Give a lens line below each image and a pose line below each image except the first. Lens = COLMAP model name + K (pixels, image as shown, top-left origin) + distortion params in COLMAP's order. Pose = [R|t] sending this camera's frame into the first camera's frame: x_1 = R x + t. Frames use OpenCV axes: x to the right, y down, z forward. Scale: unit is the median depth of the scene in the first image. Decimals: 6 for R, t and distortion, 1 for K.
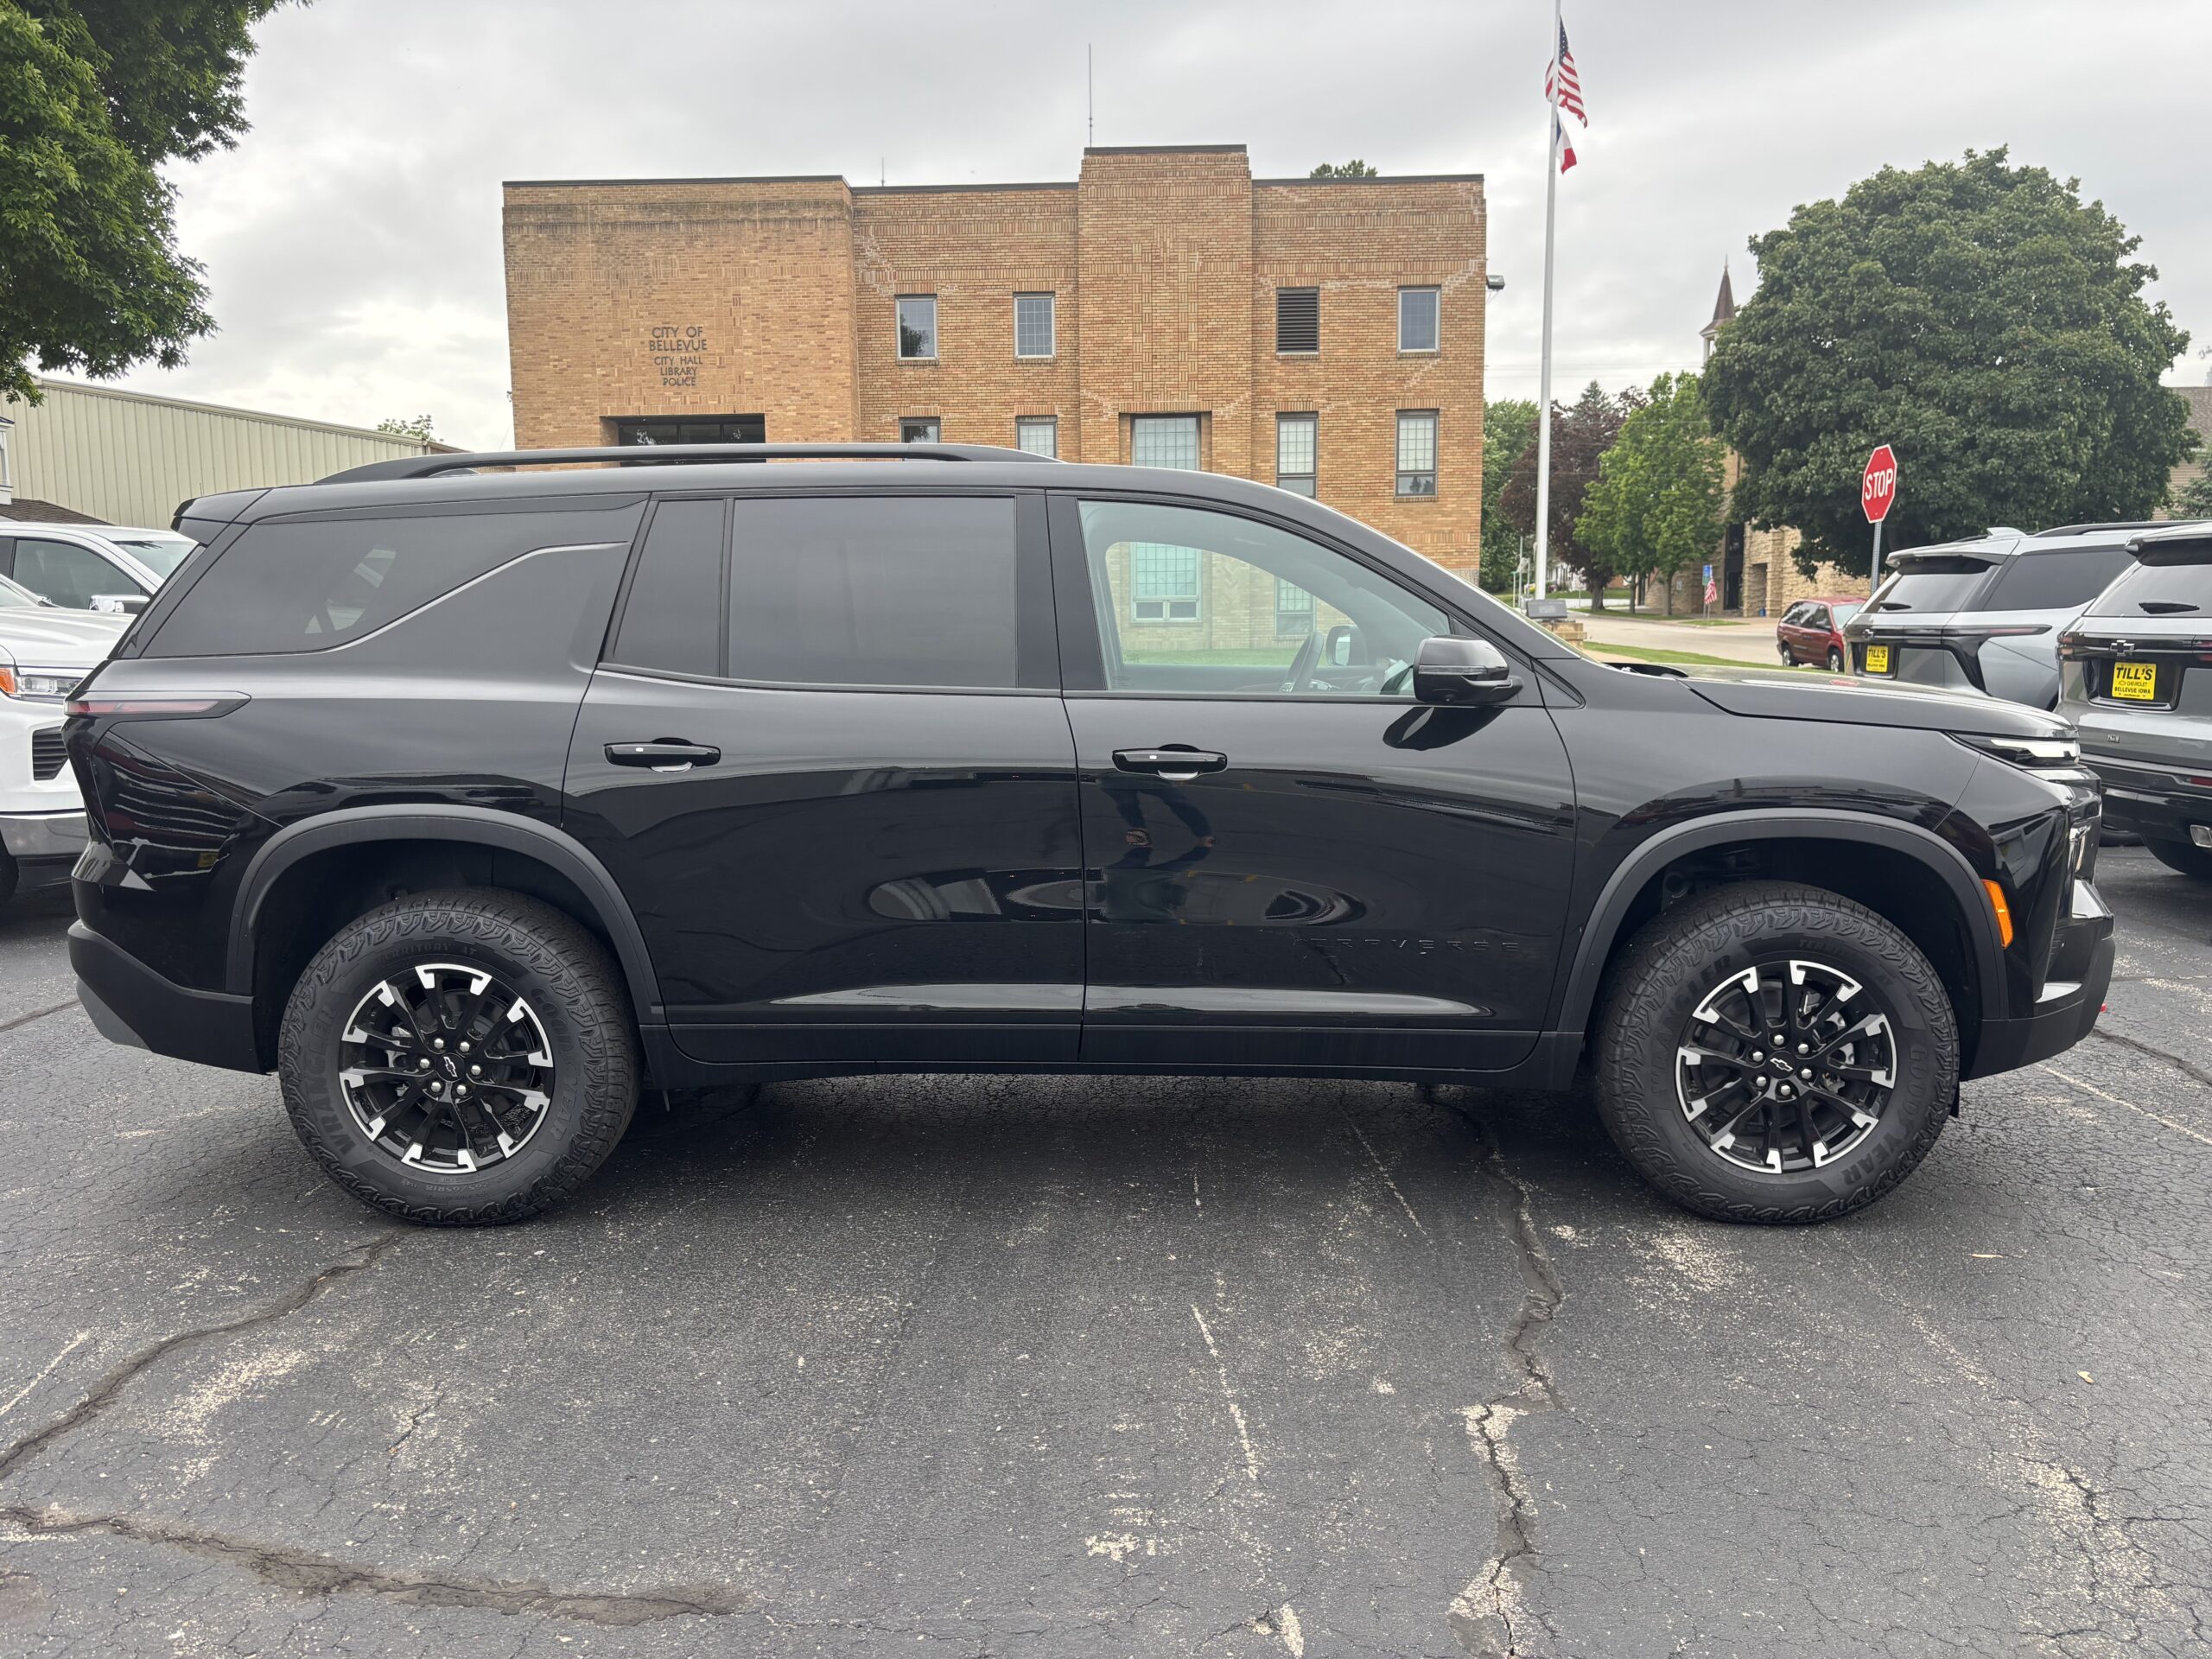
lens RADIAL K [[1666.2, 0, 1083.4], [0, 1666.2, 835.1], [0, 0, 1]] dist [0.037844, -0.045691]
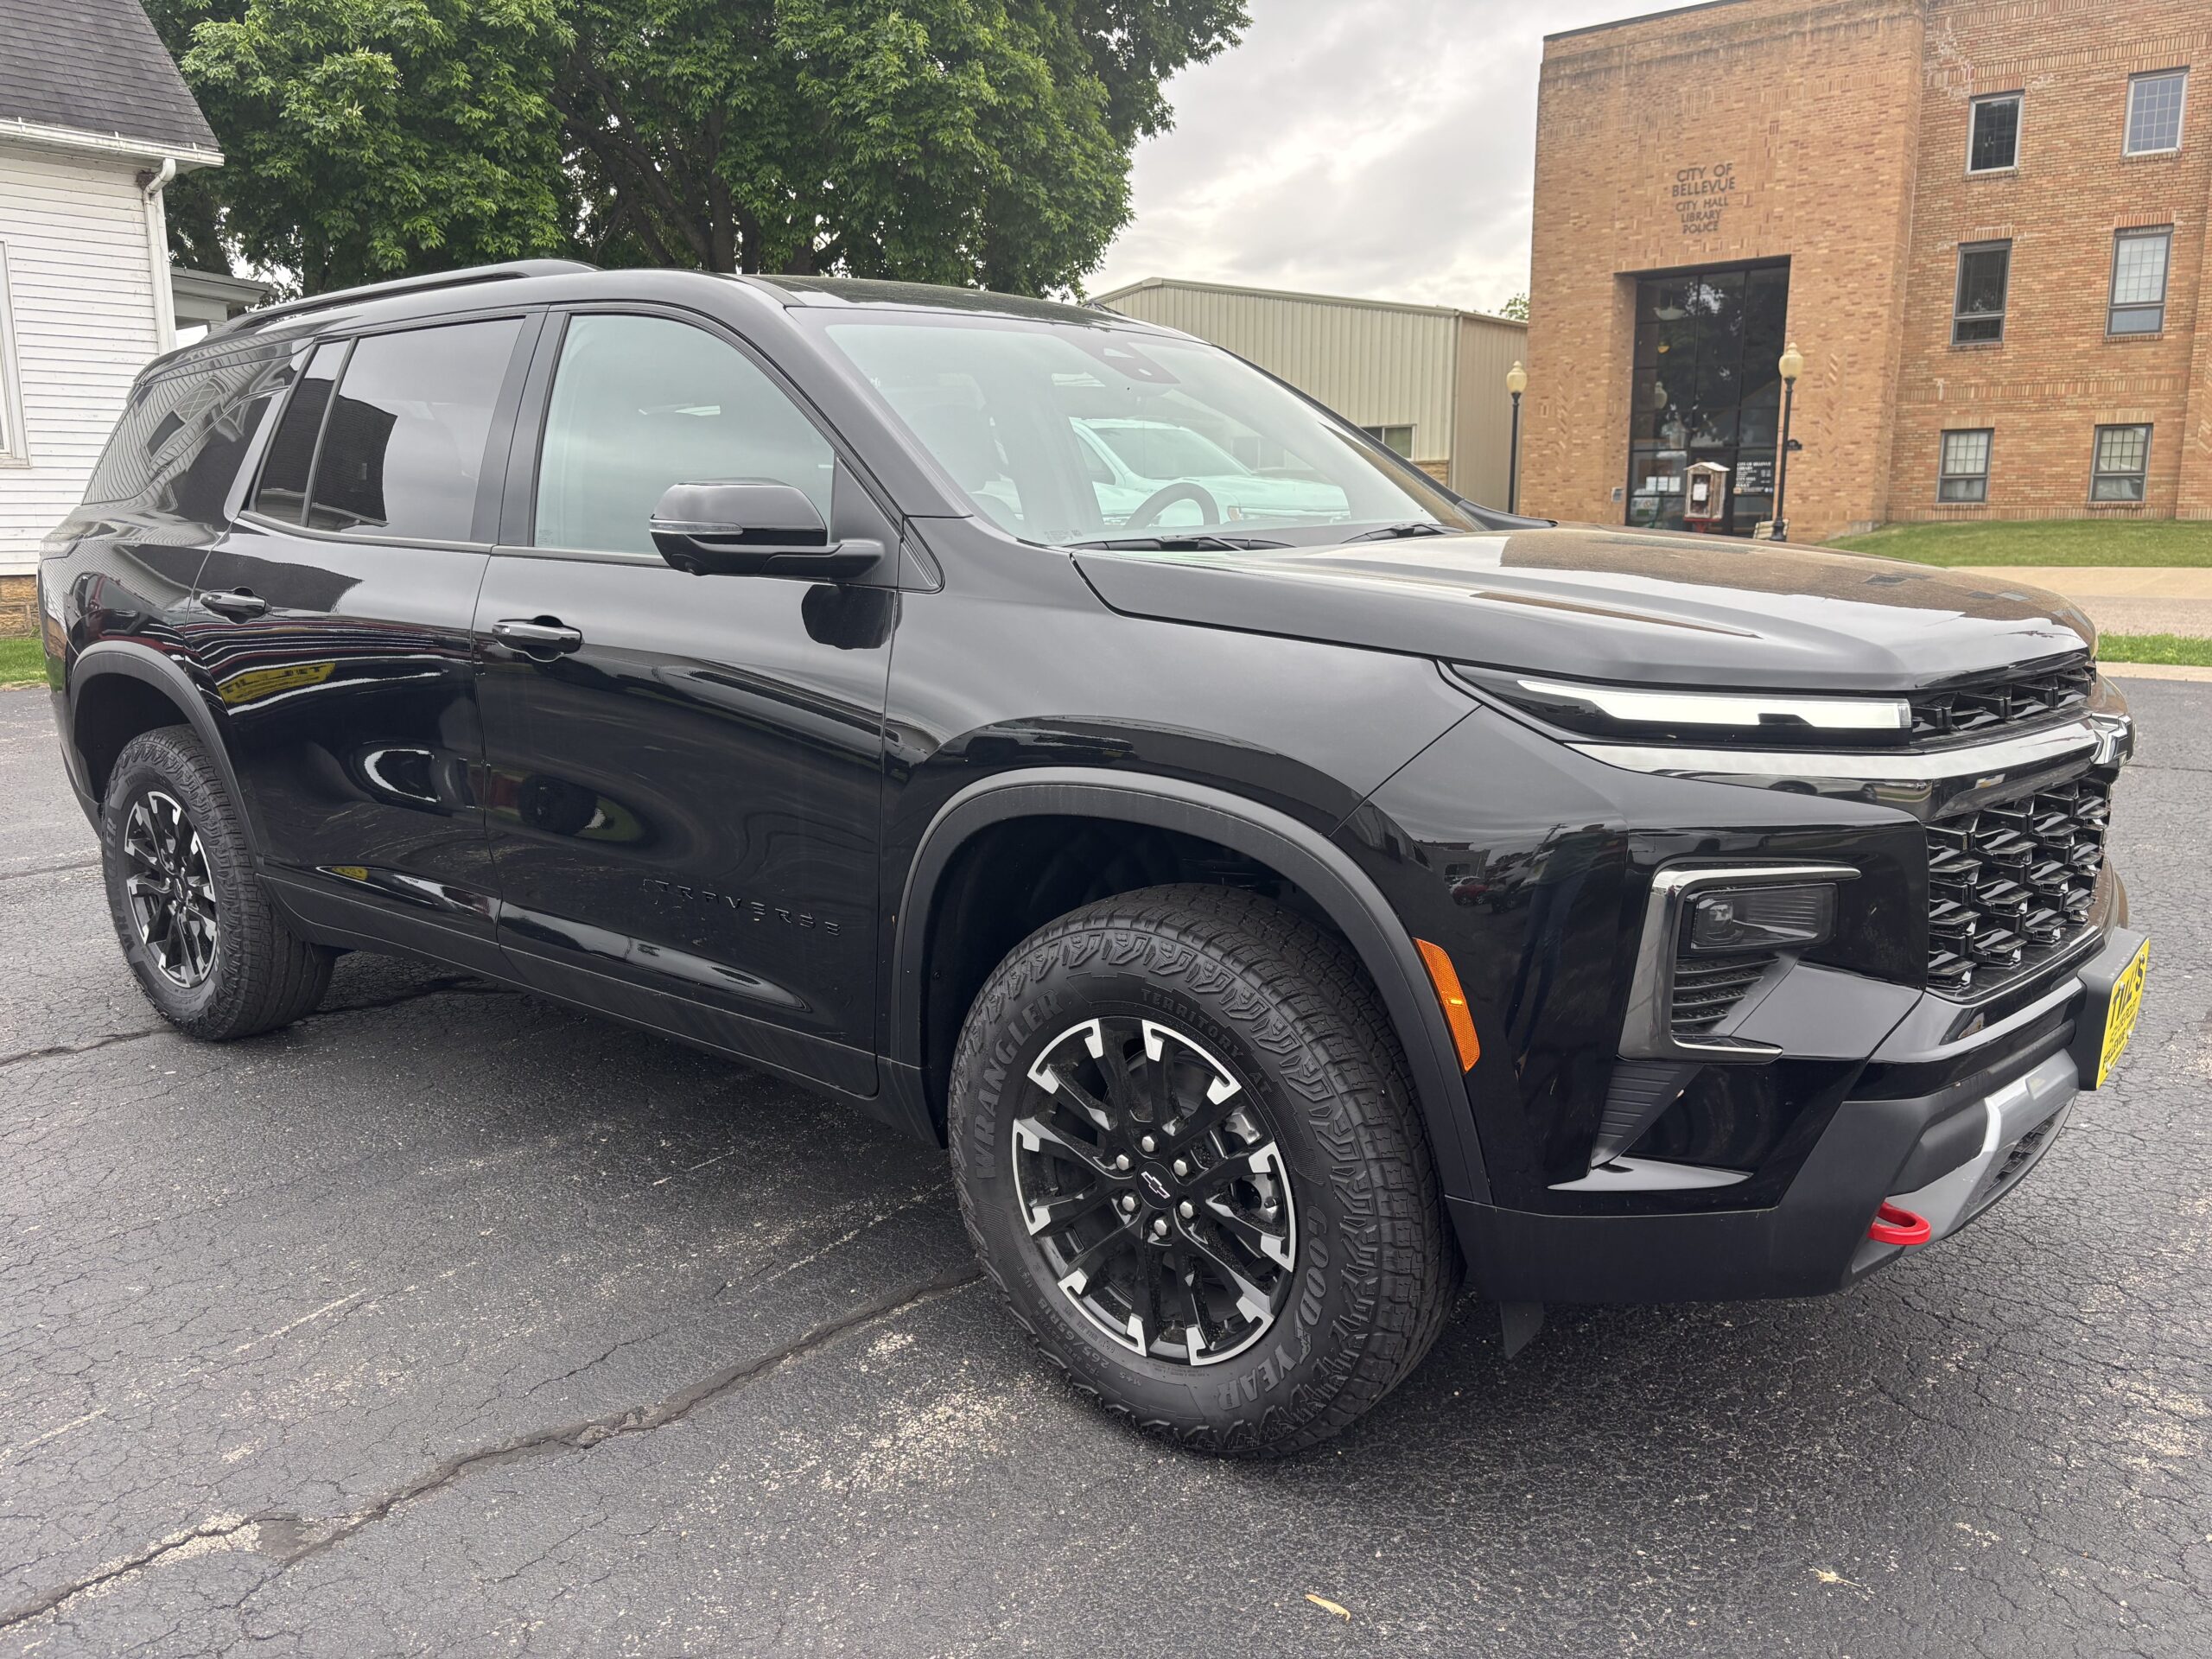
lens RADIAL K [[1651.3, 0, 1065.8], [0, 1651.3, 816.8], [0, 0, 1]] dist [0.048538, -0.053777]
pose [[0.800766, 0.114597, -0.587913, 0.058635], [-0.075327, 0.993002, 0.090959, -0.003978], [0.594222, -0.028552, 0.803794, 0.039802]]
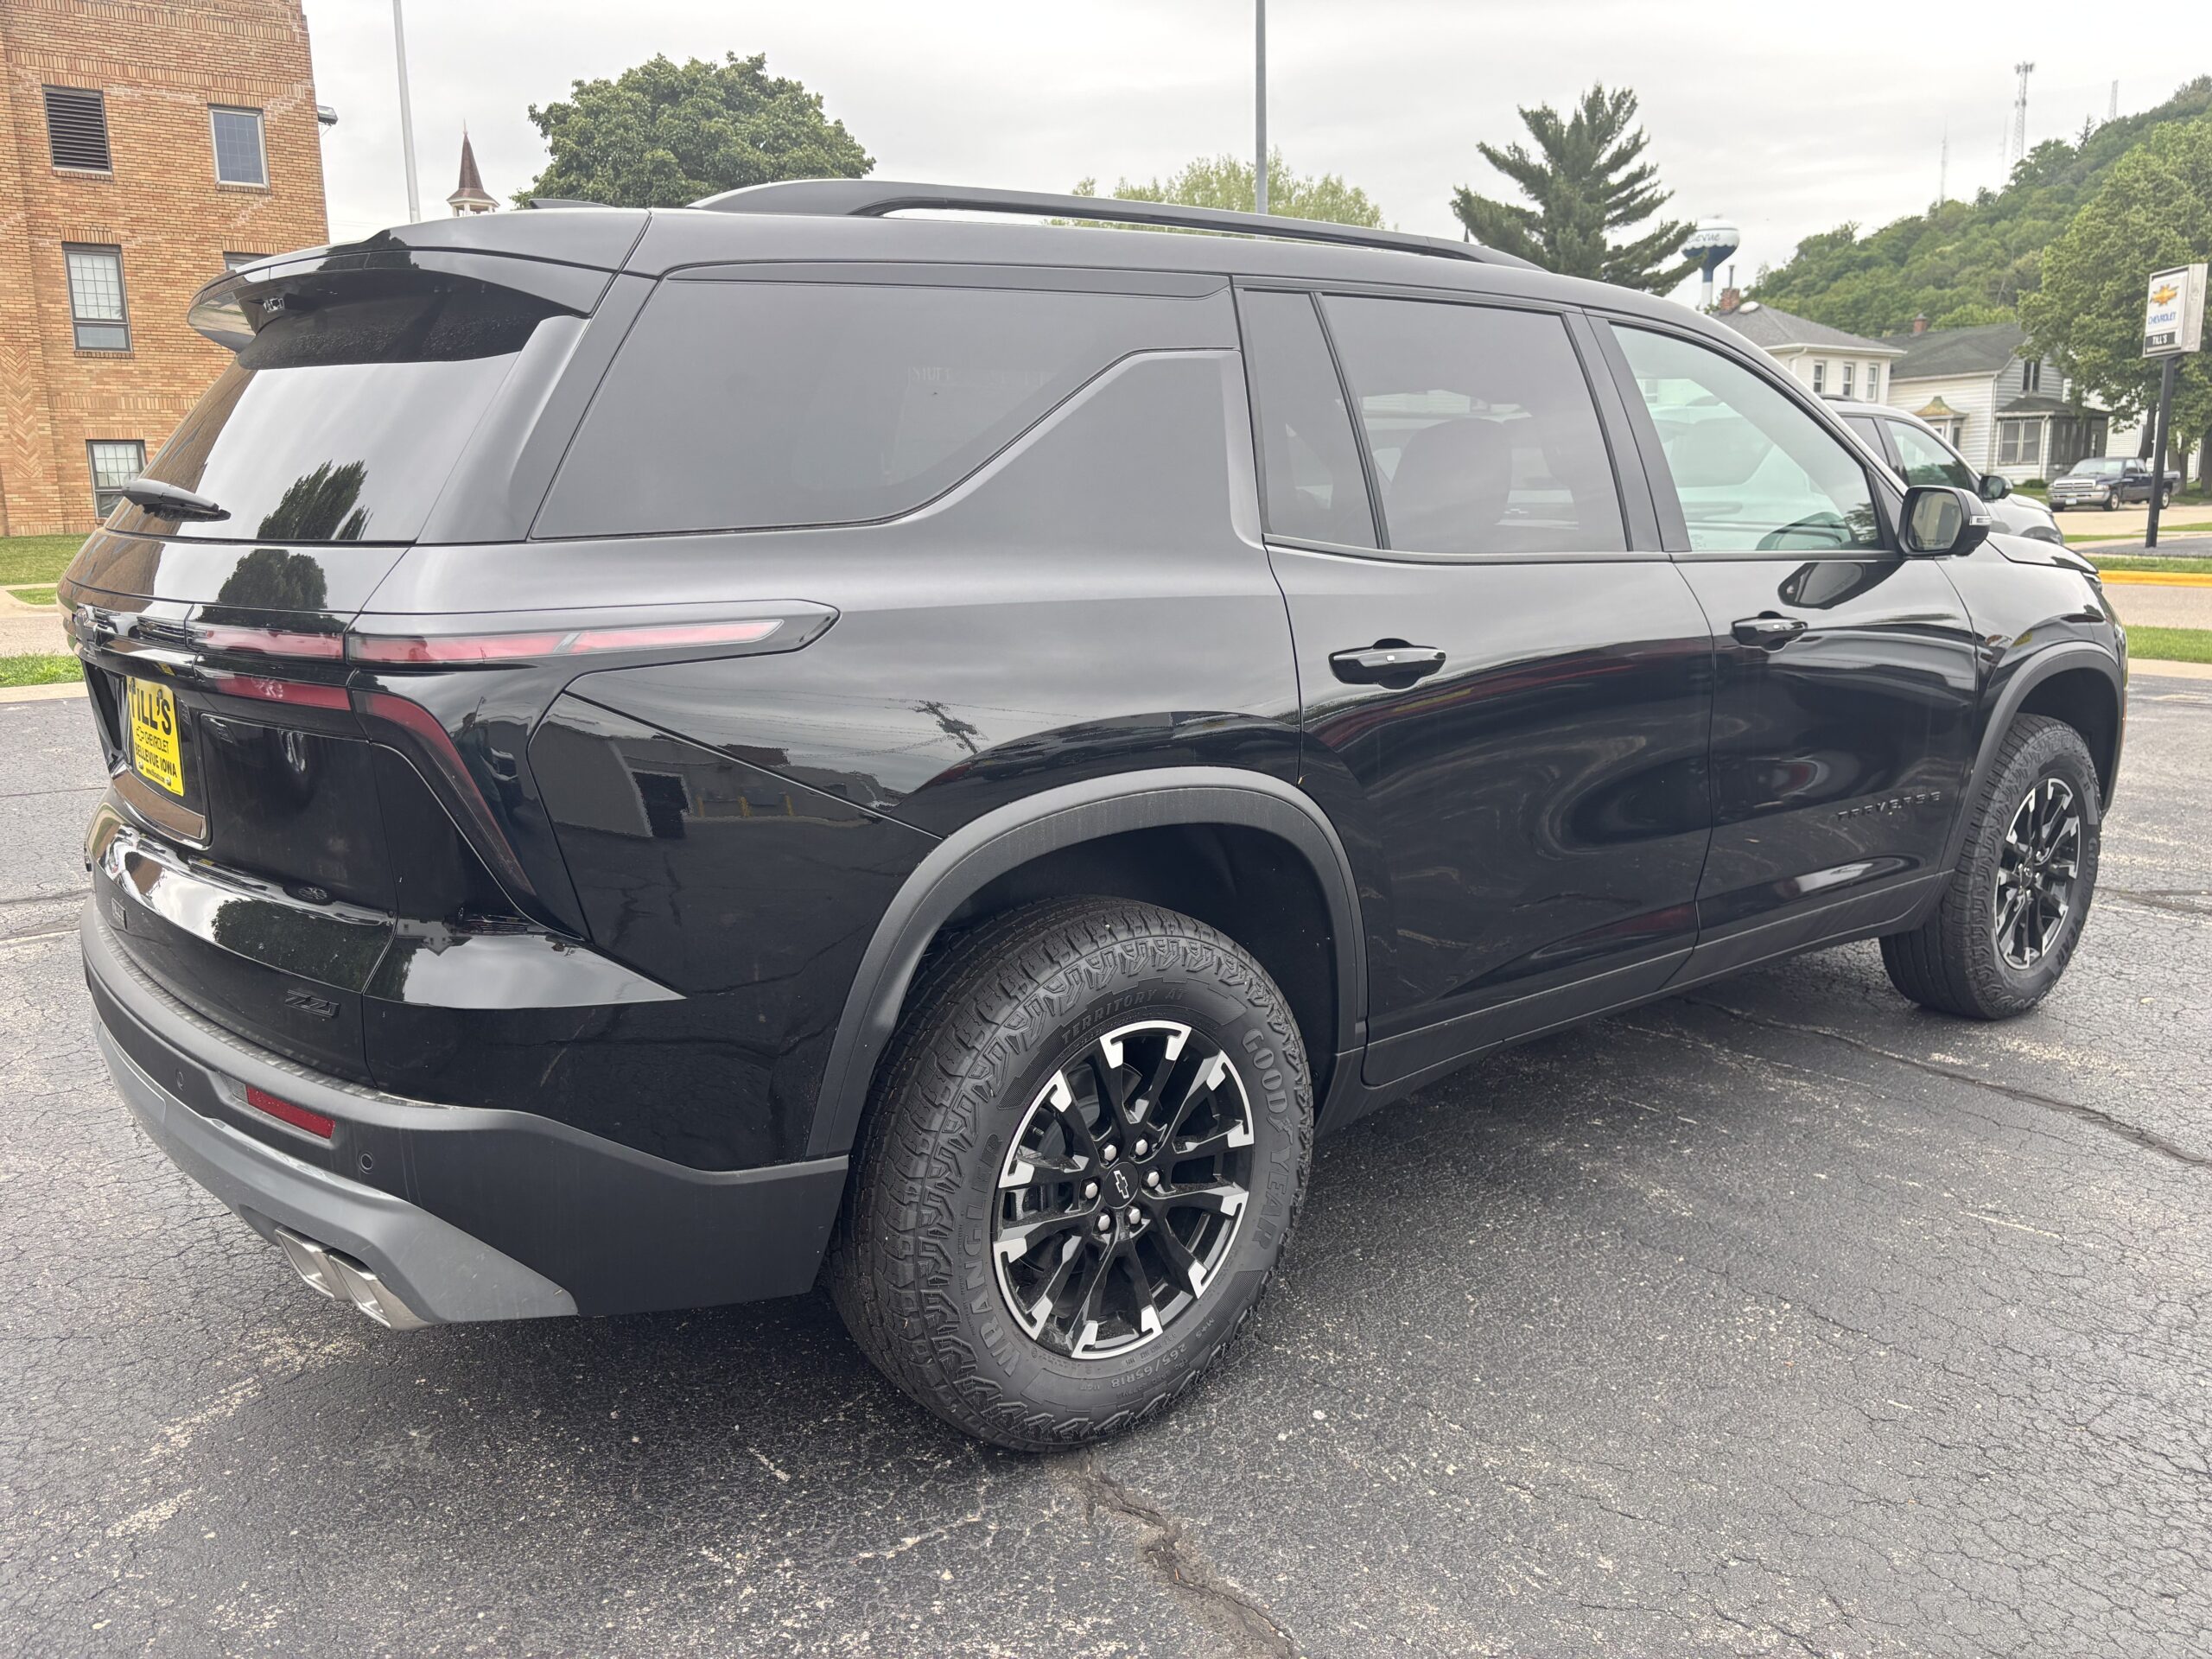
lens RADIAL K [[1666.2, 0, 1124.0], [0, 1666.2, 837.9], [0, 0, 1]] dist [0.037844, -0.045691]
pose [[0.755883, -0.131371, 0.641391, -0.061745], [0.086247, 0.991104, 0.101359, -0.004284], [-0.649001, -0.021297, 0.760489, 0.043019]]
